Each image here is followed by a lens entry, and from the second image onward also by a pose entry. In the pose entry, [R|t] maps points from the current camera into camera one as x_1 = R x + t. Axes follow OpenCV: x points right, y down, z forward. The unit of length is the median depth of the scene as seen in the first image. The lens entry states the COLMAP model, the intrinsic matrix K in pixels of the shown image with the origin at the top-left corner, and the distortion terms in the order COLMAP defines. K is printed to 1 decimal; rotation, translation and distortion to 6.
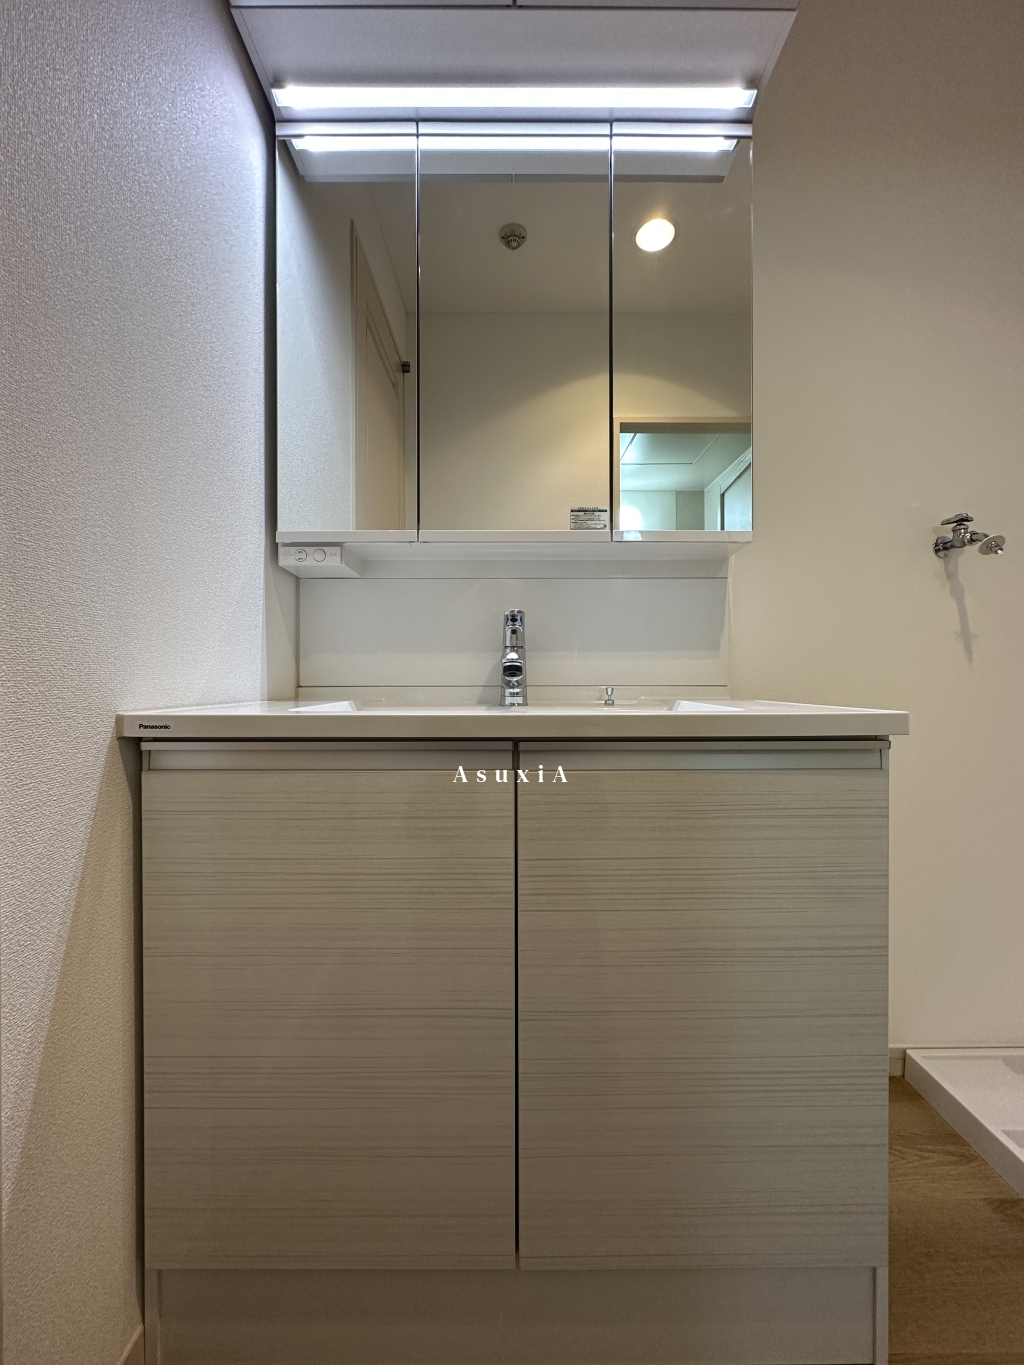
lens RADIAL K [[546.4, 0, 513.7], [0, 546.4, 677.8], [0, 0, 1]] dist [-0.002474, 0.000370]
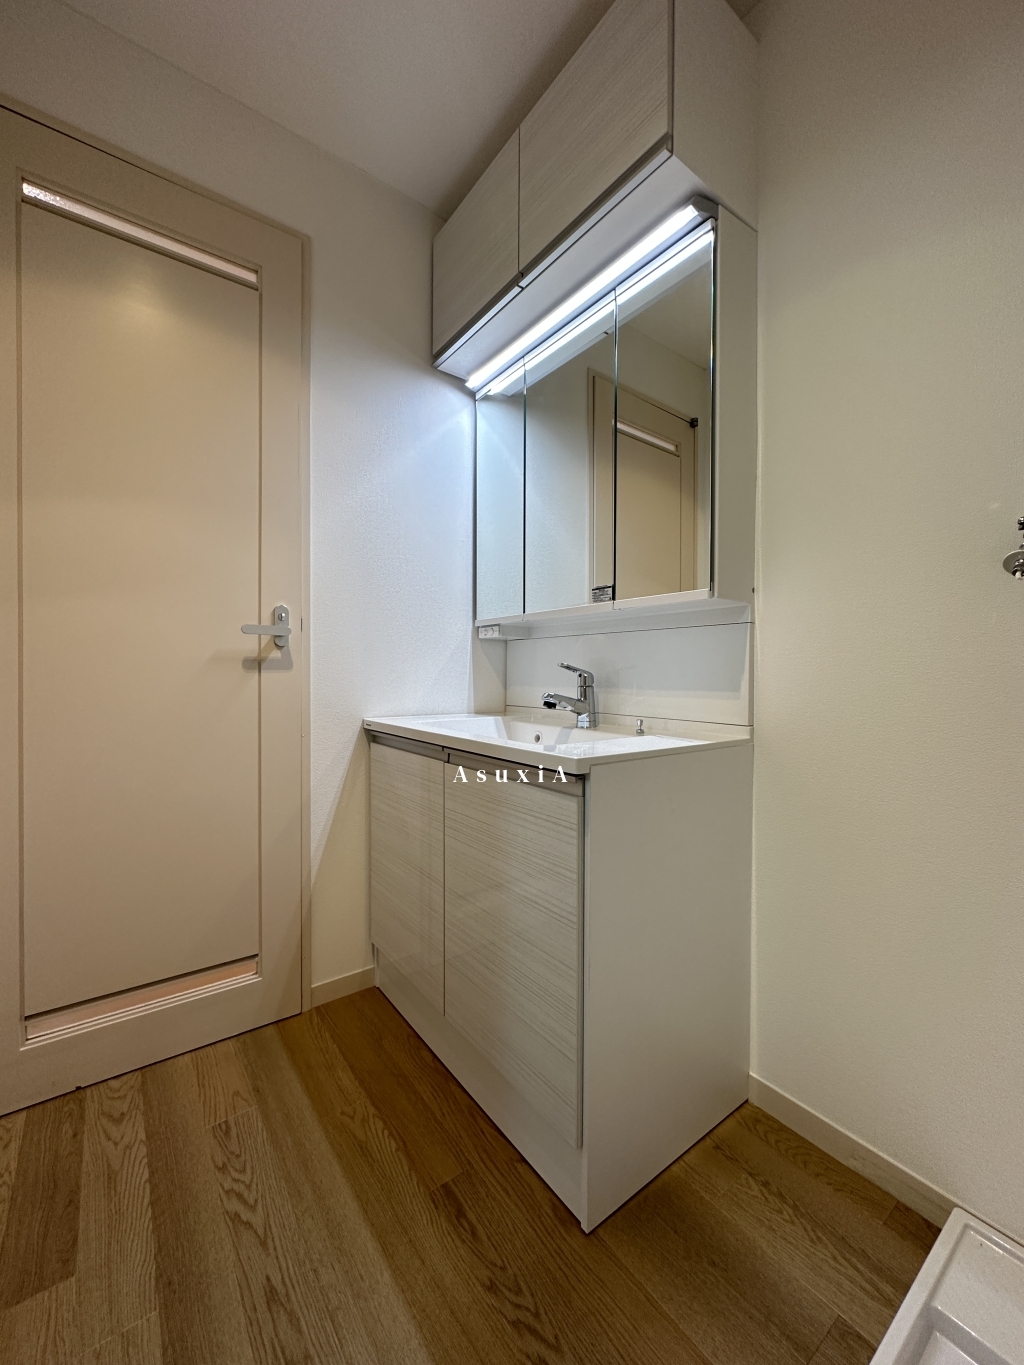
lens RADIAL K [[546.4, 0, 513.5], [0, 546.4, 677.4], [0, 0, 1]] dist [-0.002474, 0.000370]
pose [[0.598256, 0.011438, -0.801223, 1.051041], [-0.006159, 0.999934, 0.009677, -0.093850], [0.801281, -0.000855, 0.598287, 0.018959]]
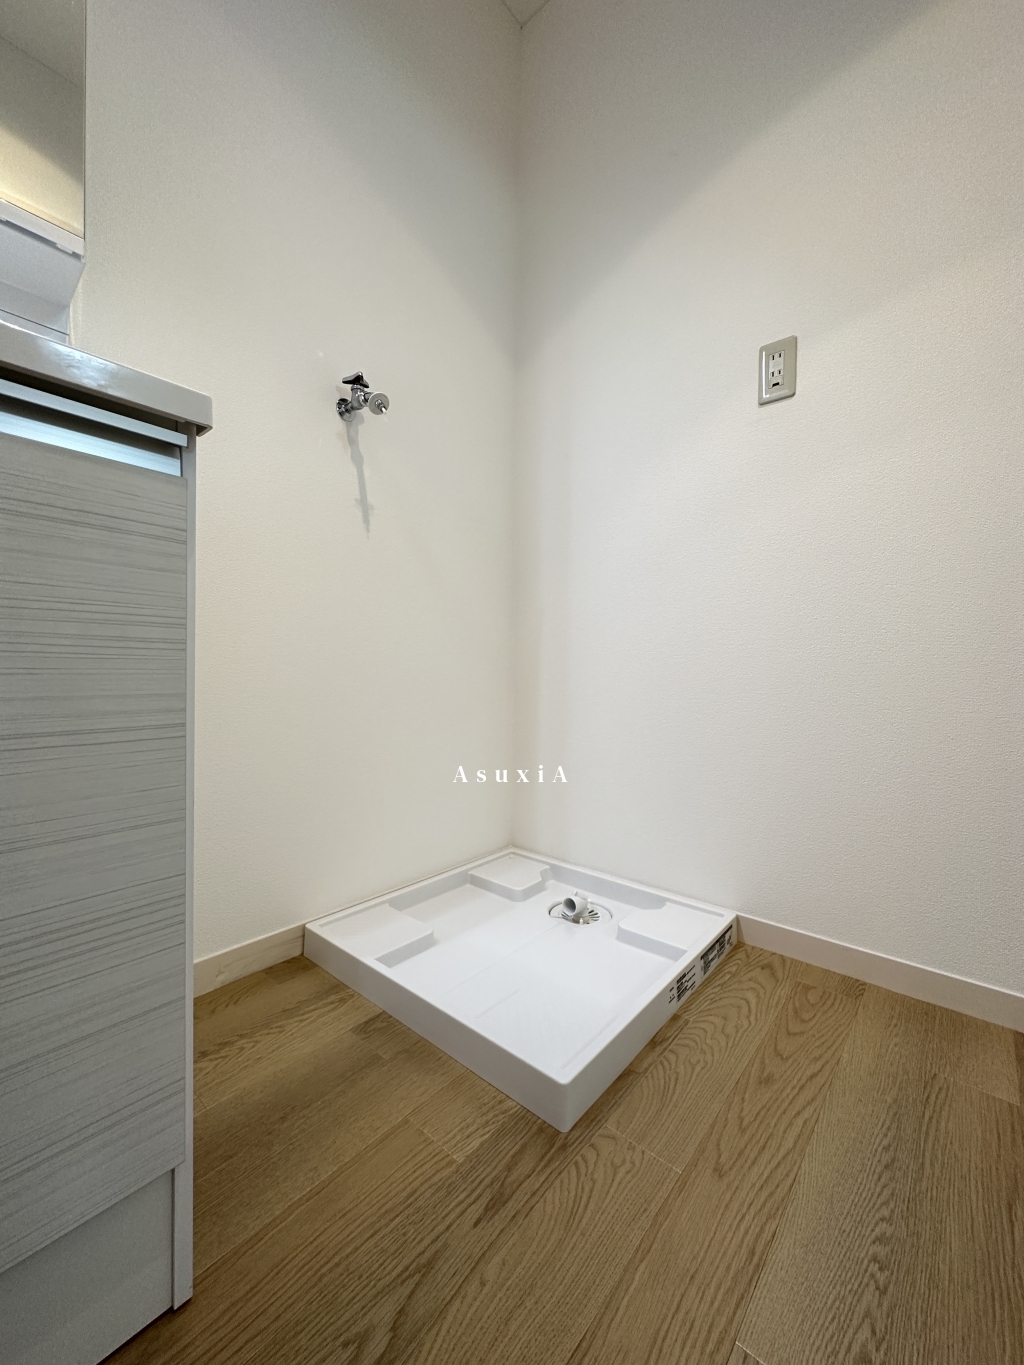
lens RADIAL K [[546.4, 0, 515.2], [0, 546.4, 677.9], [0, 0, 1]] dist [-0.002474, 0.000370]
pose [[0.649296, -0.003391, 0.760528, 0.258537], [-0.013713, 0.999775, 0.016165, 0.254753], [-0.760412, -0.020924, 0.649104, 0.124475]]
